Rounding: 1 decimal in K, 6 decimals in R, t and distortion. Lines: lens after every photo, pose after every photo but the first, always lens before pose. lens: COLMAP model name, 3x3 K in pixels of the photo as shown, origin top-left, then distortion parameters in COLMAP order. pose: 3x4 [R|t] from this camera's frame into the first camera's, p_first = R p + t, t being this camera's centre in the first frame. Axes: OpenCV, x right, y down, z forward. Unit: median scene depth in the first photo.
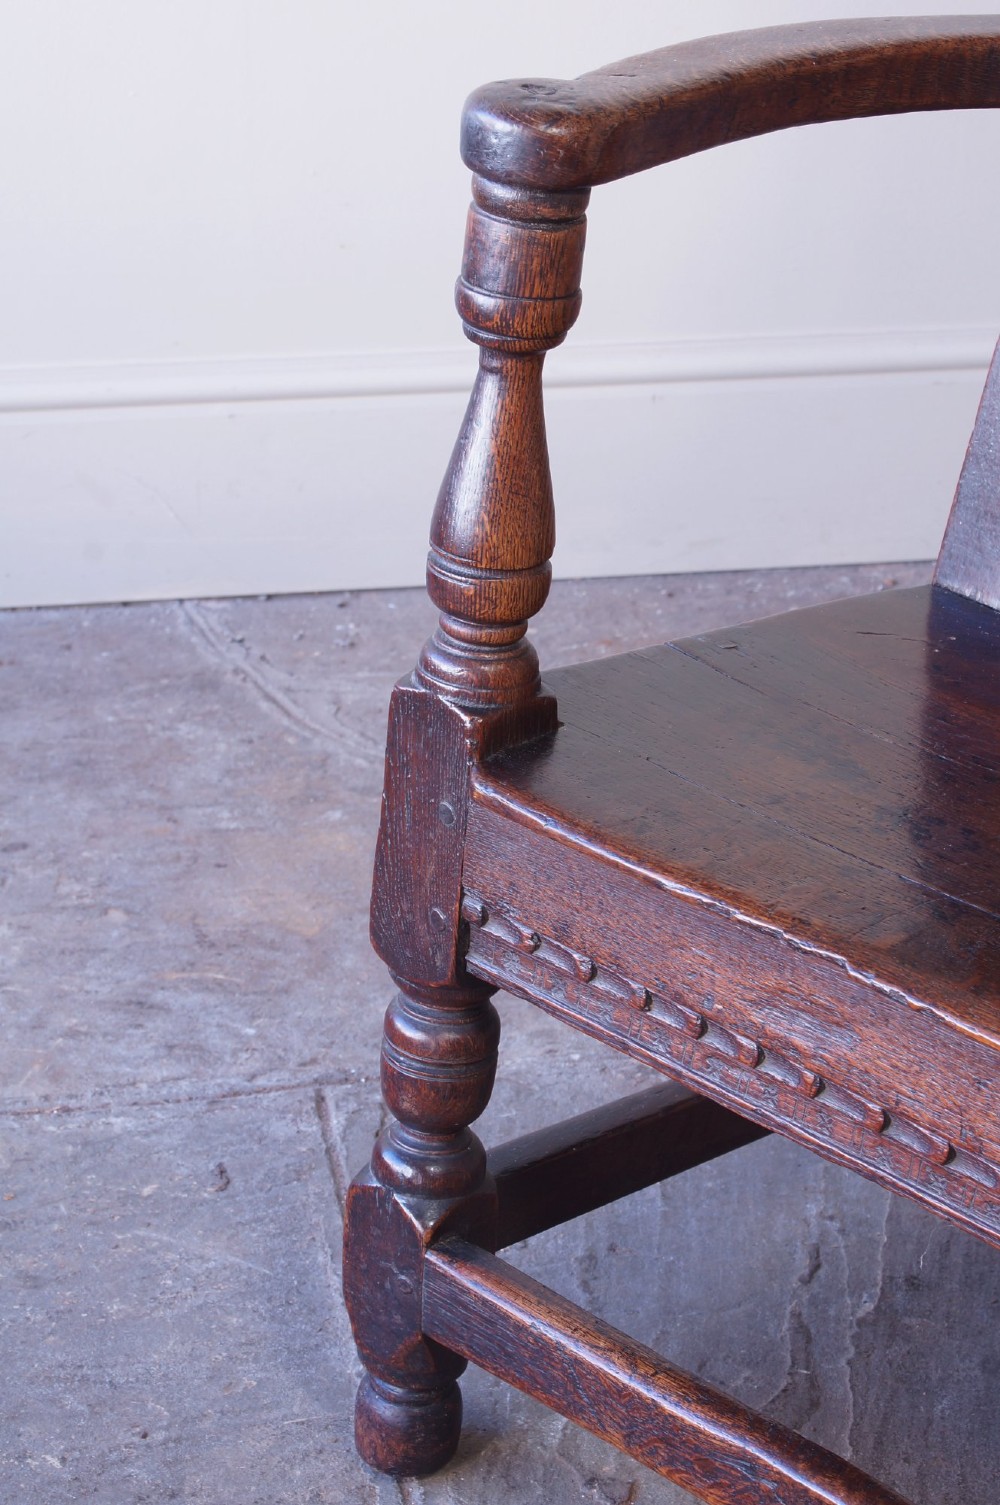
lens RADIAL K [[3122.3, 0, 500.0], [0, 3122.3, 752.5], [0, 0, 1]] dist [0.002687, 0.077708]
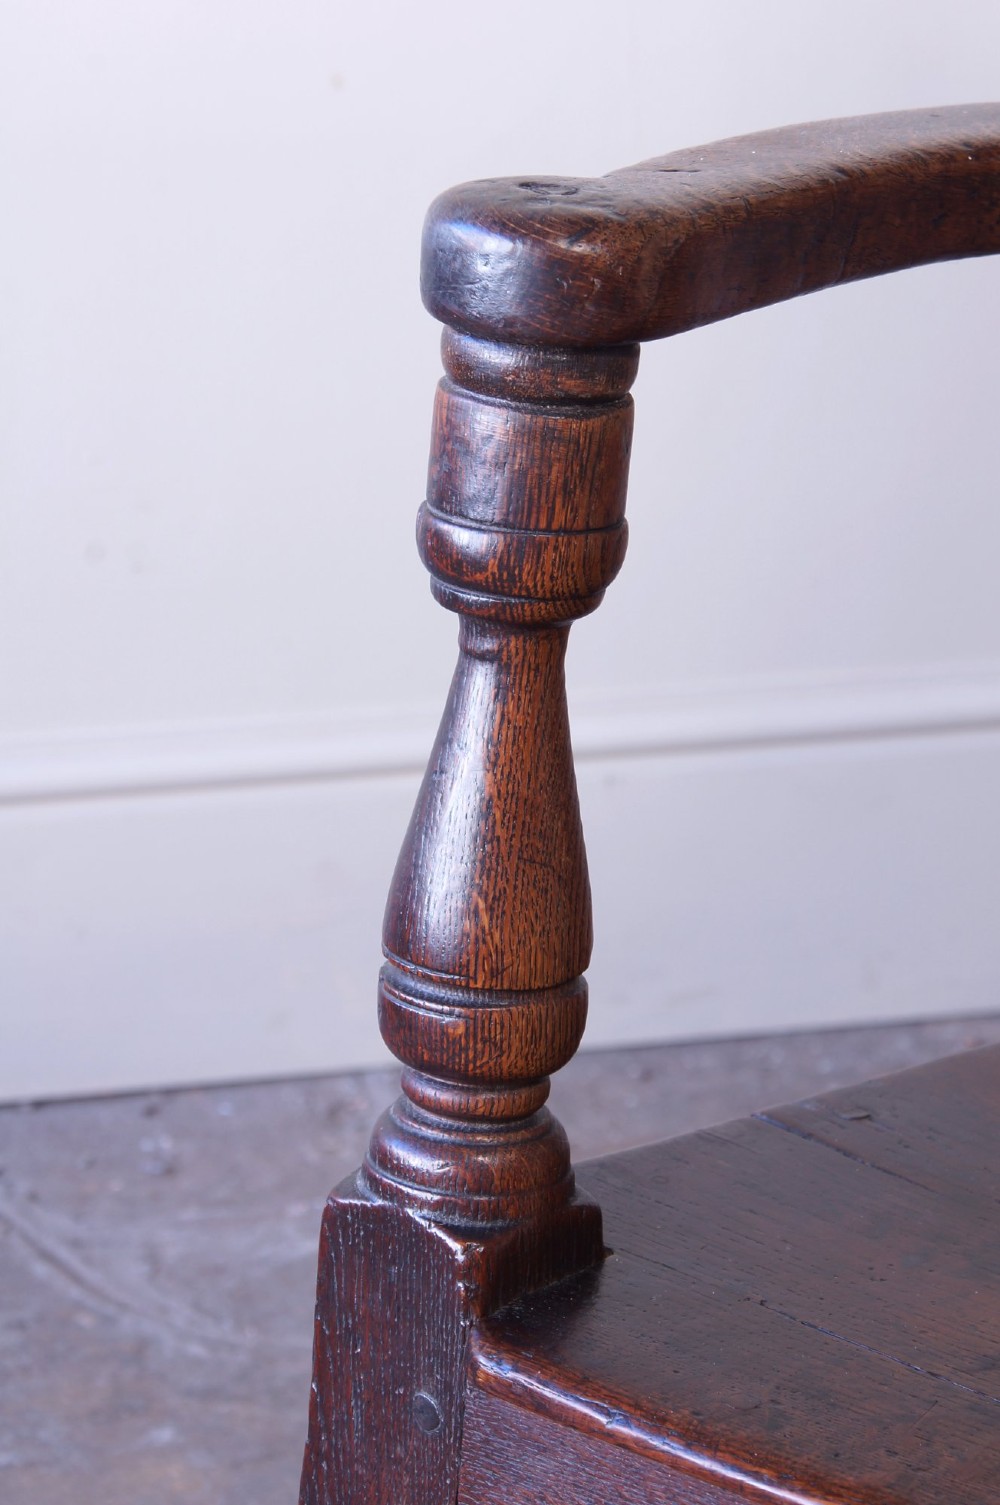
lens RADIAL K [[4195.4, 0, 500.0], [0, 4195.4, 752.5], [0, 0, 1]] dist [0.091511, 0.150161]
pose [[0.997679, -0.035759, 0.057939, -0.044934], [0.043553, 0.989279, -0.139395, 0.007743], [-0.052333, 0.141595, 0.988540, 0.199969]]
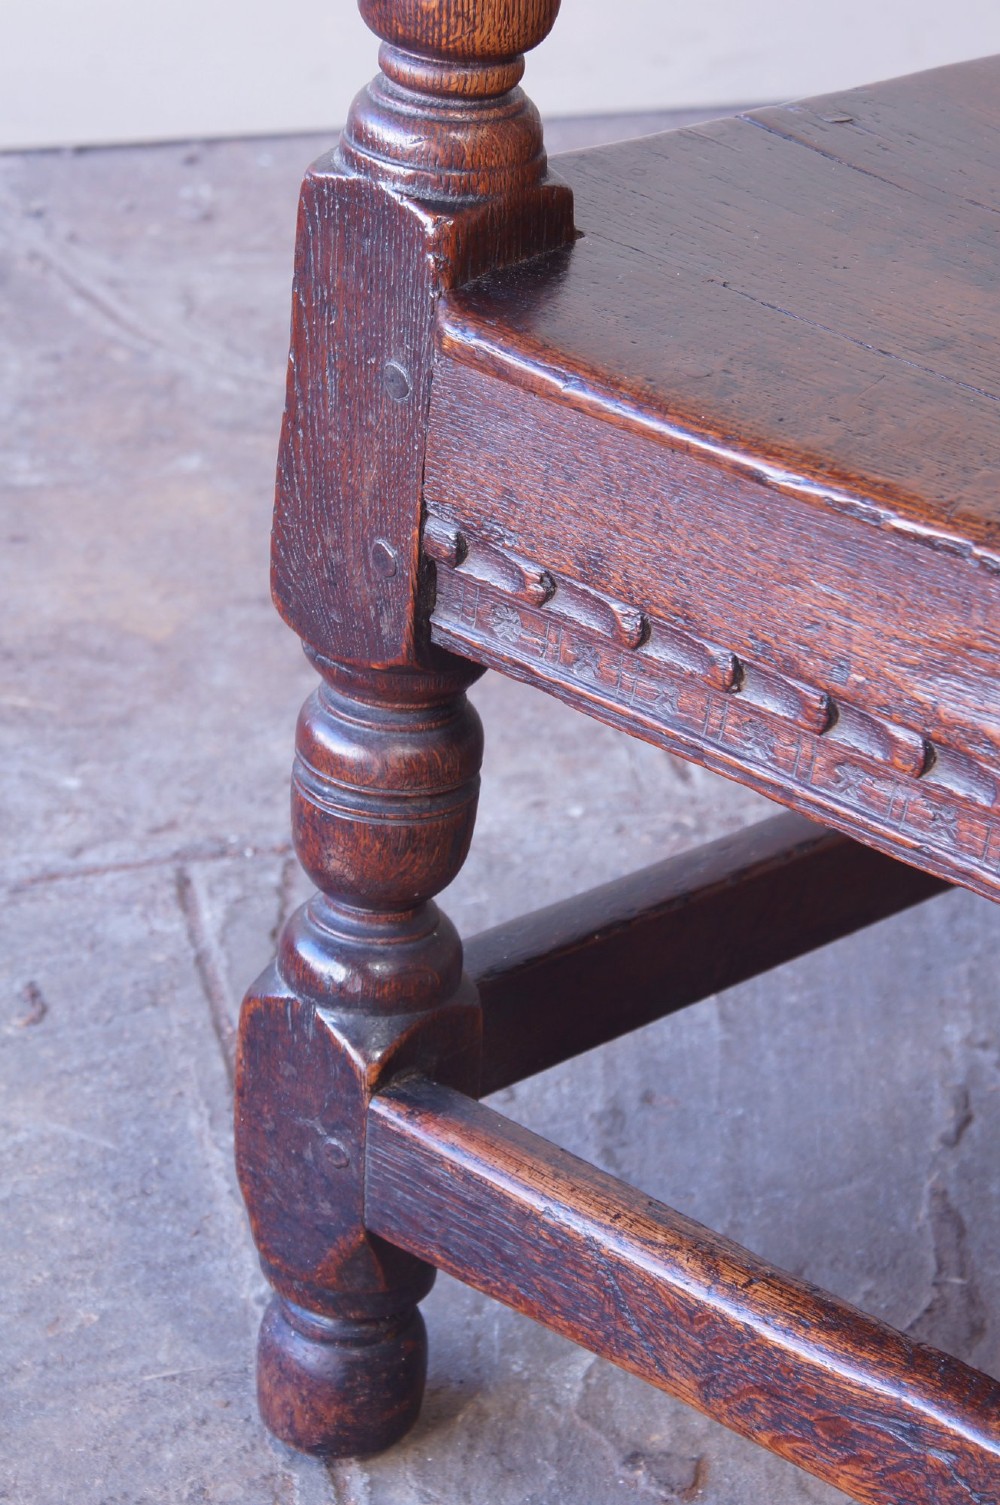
lens RADIAL K [[4195.4, 0, 500.0], [0, 4195.4, 752.5], [0, 0, 1]] dist [0.091511, 0.150161]
pose [[0.999441, -0.018506, 0.027855, -0.021162], [0.016738, 0.997908, 0.062450, 0.041340], [-0.028952, -0.061949, 0.997659, 0.177806]]
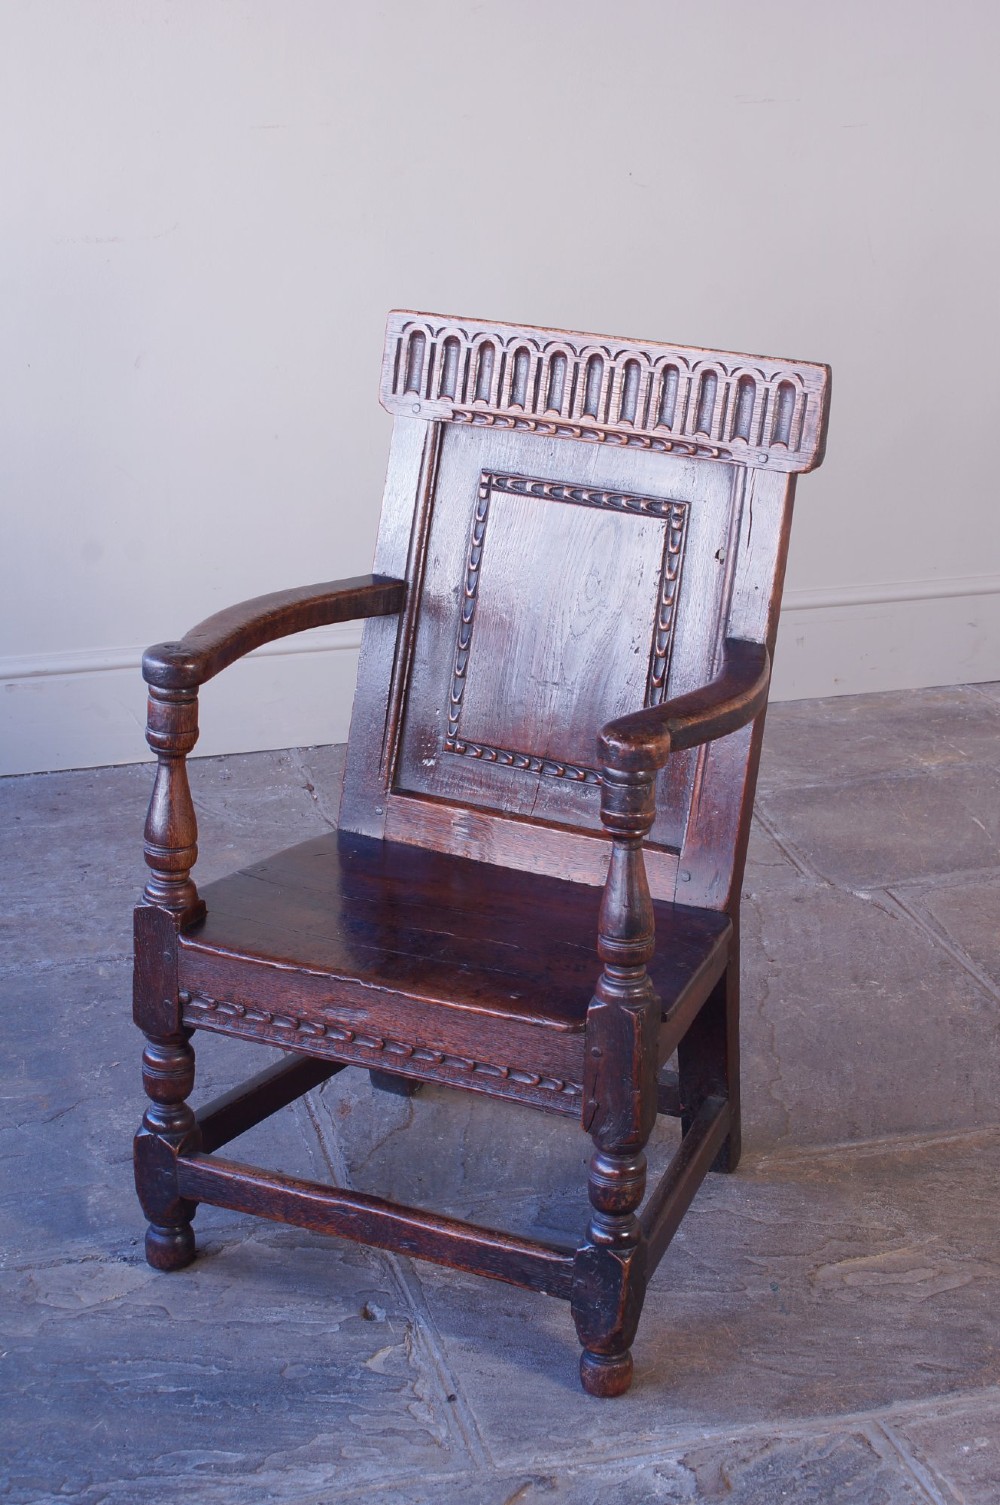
lens RADIAL K [[2400.2, 0, 500.0], [0, 2400.2, 752.5], [0, 0, 1]] dist [0.002589, -0.031423]
pose [[0.946837, -0.141438, 0.288953, -0.275588], [0.168196, 0.983276, -0.069841, 0.036399], [-0.274243, 0.114729, 0.954792, -0.773481]]
